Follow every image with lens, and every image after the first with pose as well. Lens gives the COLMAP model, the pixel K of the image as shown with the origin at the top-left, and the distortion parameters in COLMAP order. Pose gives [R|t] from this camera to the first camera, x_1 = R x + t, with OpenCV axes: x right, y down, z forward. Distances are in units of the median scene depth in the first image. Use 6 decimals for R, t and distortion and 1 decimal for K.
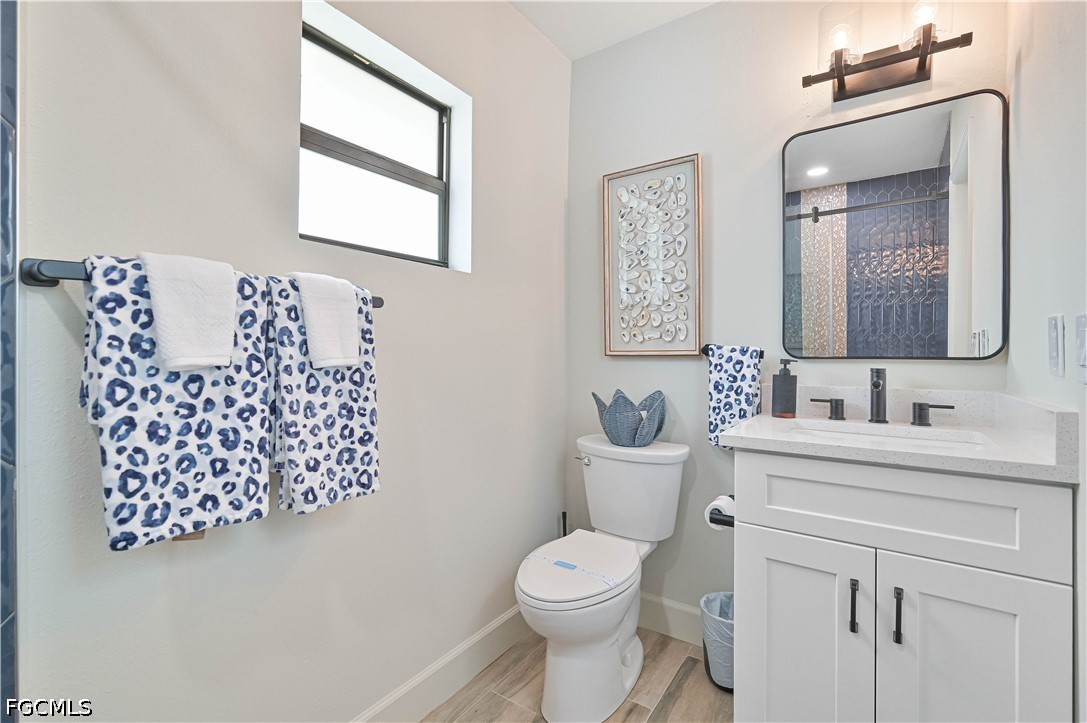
lens RADIAL K [[498.0, 0, 544.7], [0, 498.0, 351.2], [0, 0, 1]] dist [0.000152, -0.000419]
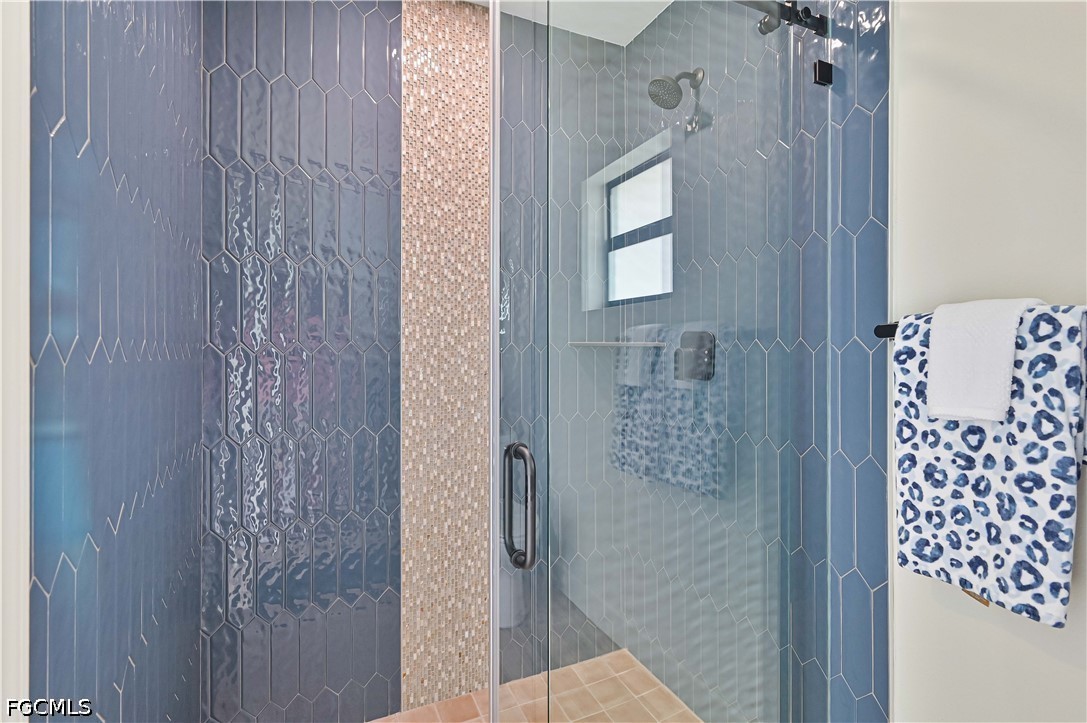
lens RADIAL K [[522.4, 0, 551.1], [0, 522.4, 349.2], [0, 0, 1]] dist [-0.003958, -0.001028]
pose [[-0.516385, -0.003873, -0.856348, 0.570868], [-0.000266, 0.999990, -0.004363, -0.095960], [0.856356, -0.002025, -0.516381, 0.835915]]
